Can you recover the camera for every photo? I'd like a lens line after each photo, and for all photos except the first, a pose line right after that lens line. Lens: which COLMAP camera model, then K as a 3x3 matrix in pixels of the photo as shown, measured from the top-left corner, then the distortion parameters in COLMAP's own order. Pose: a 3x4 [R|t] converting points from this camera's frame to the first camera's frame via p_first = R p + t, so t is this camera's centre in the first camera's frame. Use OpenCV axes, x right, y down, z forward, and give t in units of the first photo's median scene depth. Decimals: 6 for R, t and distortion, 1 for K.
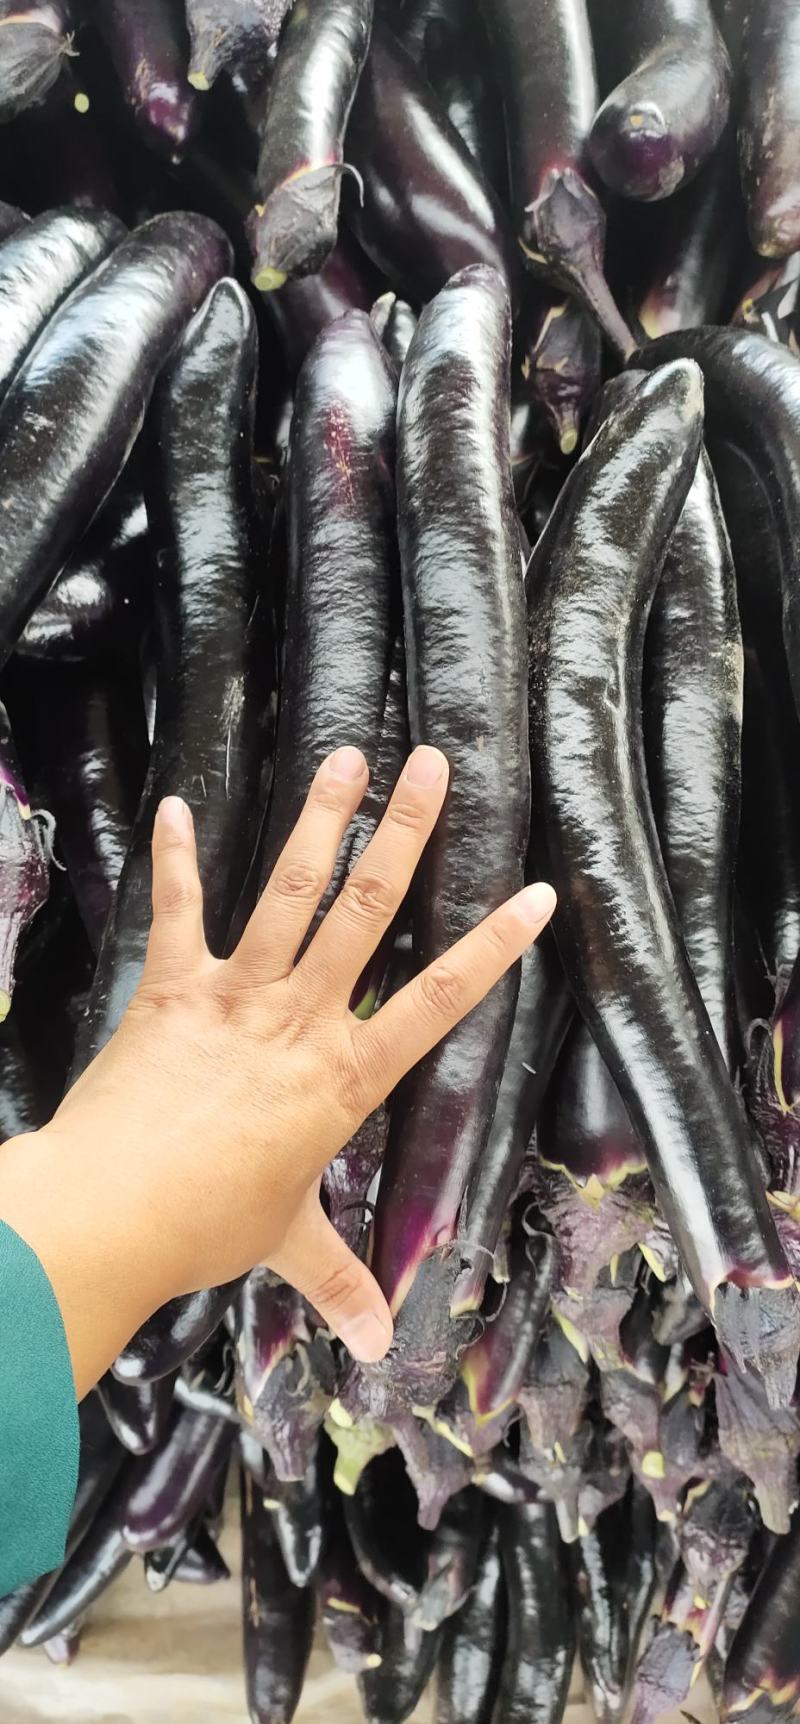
lens RADIAL K [[1273.1, 0, 400.0], [0, 1273.1, 862.0], [0, 0, 1]] dist [0.053612, -0.116032]
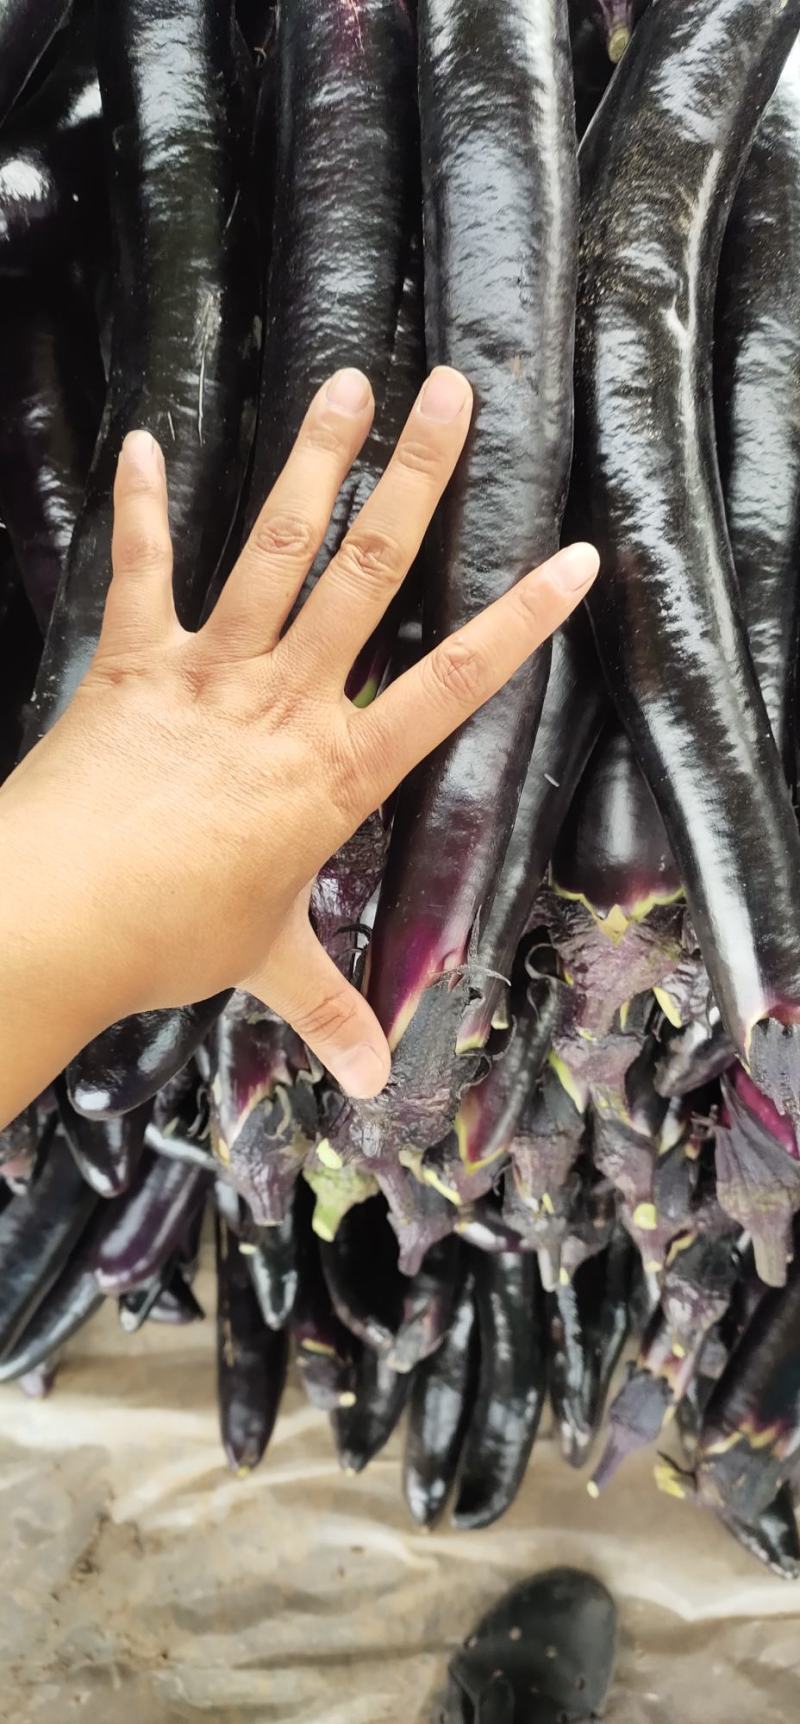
lens RADIAL K [[1261.5, 0, 400.0], [0, 1261.5, 862.0], [0, 0, 1]] dist [0.005607, -0.000824]
pose [[0.999499, 0.022088, 0.022653, -0.016600], [-0.025468, 0.986492, 0.161818, 0.069412], [-0.018773, -0.162314, 0.986561, 0.130296]]
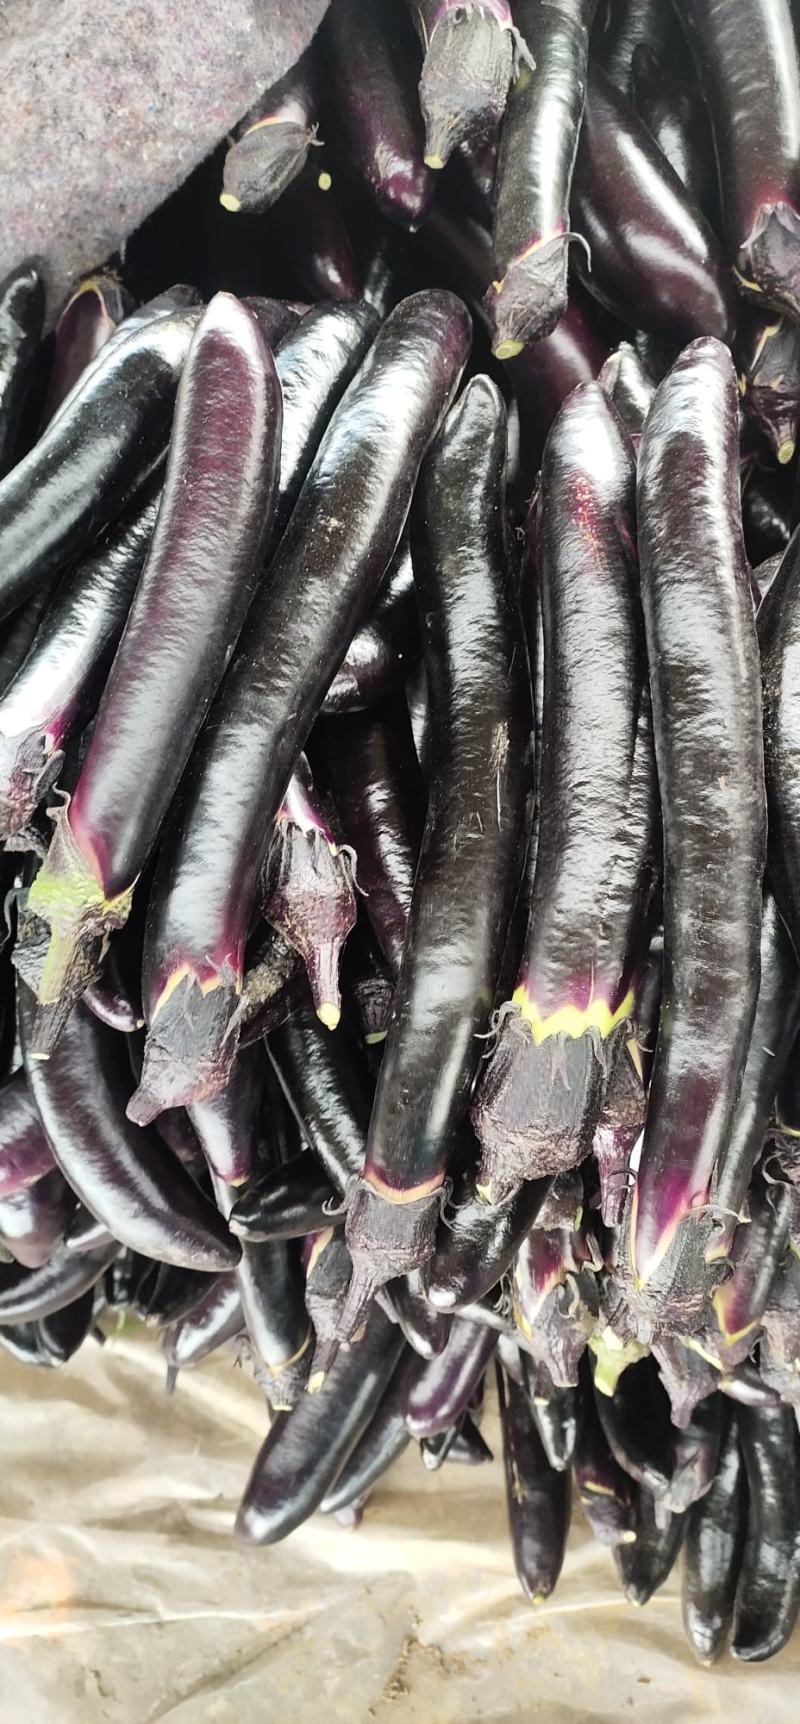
lens RADIAL K [[1273.1, 0, 400.0], [0, 1273.1, 862.0], [0, 0, 1]] dist [0.053612, -0.116032]
pose [[0.987698, -0.035585, -0.152269, -0.041066], [0.047451, 0.996053, 0.075016, -0.096785], [0.148998, -0.081318, 0.985488, -0.148301]]
